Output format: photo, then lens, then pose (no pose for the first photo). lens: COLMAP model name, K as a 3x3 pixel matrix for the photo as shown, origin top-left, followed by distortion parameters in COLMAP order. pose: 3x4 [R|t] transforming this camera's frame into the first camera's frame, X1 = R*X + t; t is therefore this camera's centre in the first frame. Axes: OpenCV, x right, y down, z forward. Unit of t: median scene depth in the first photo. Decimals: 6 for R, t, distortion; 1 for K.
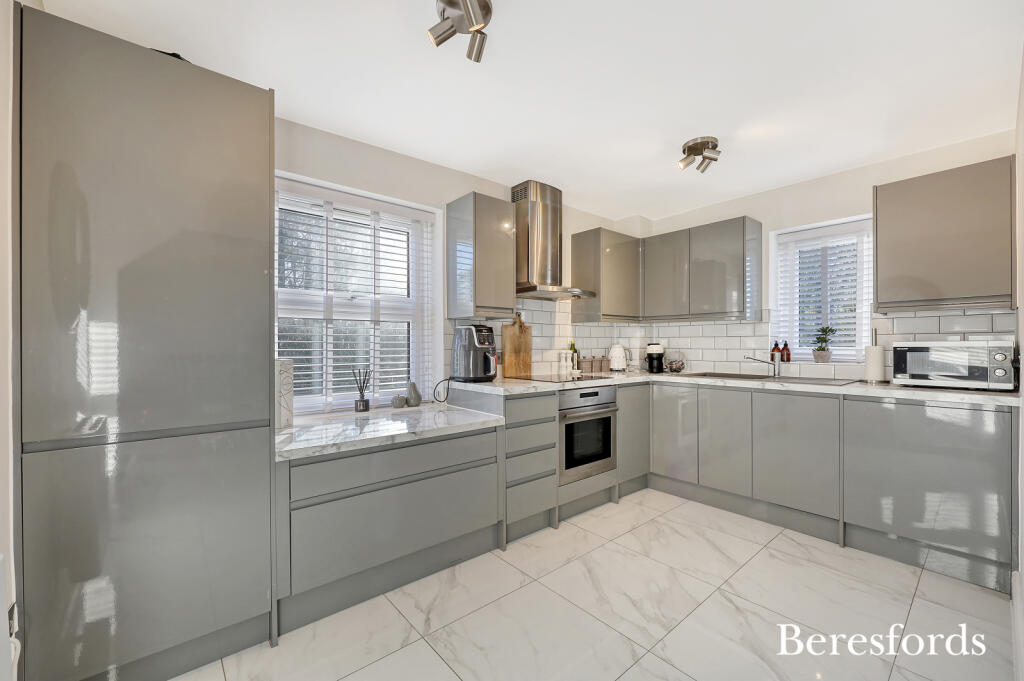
lens RADIAL K [[410.5, 0, 503.8], [0, 410.5, 344.2], [0, 0, 1]] dist [-0.001328, 0.000672]
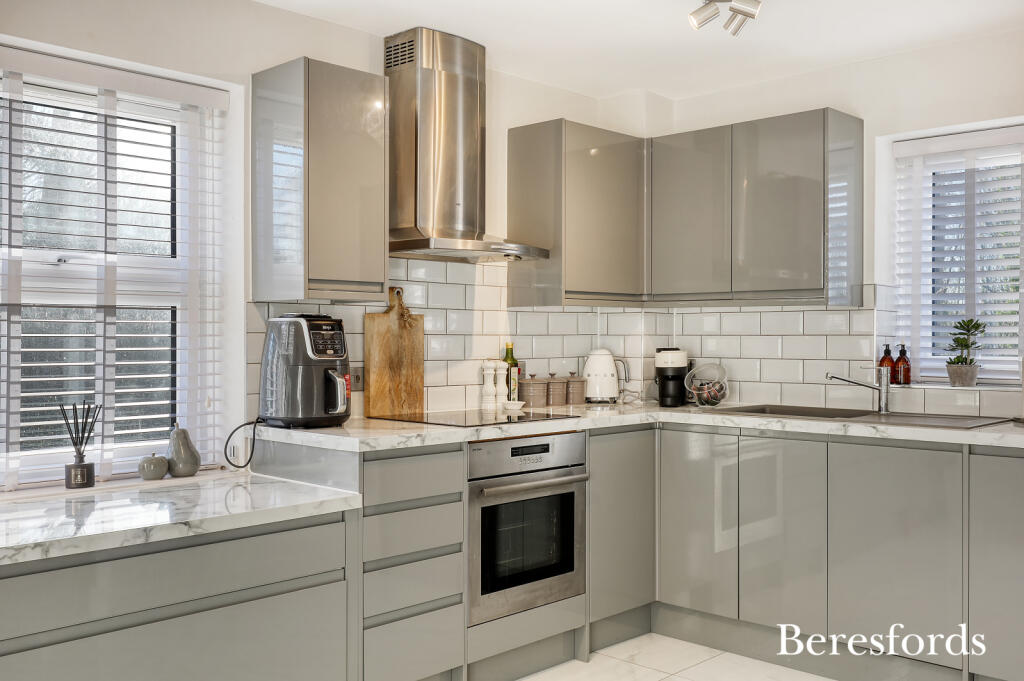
lens RADIAL K [[960.4, 0, 483.3], [0, 960.4, 322.9], [0, 0, 1]] dist [-0.005849, 0.000000]
pose [[0.995653, 0.002118, 0.093118, 0.033792], [-0.000795, 0.999898, -0.014243, -0.019198], [-0.093138, 0.014107, 0.995553, -0.193617]]
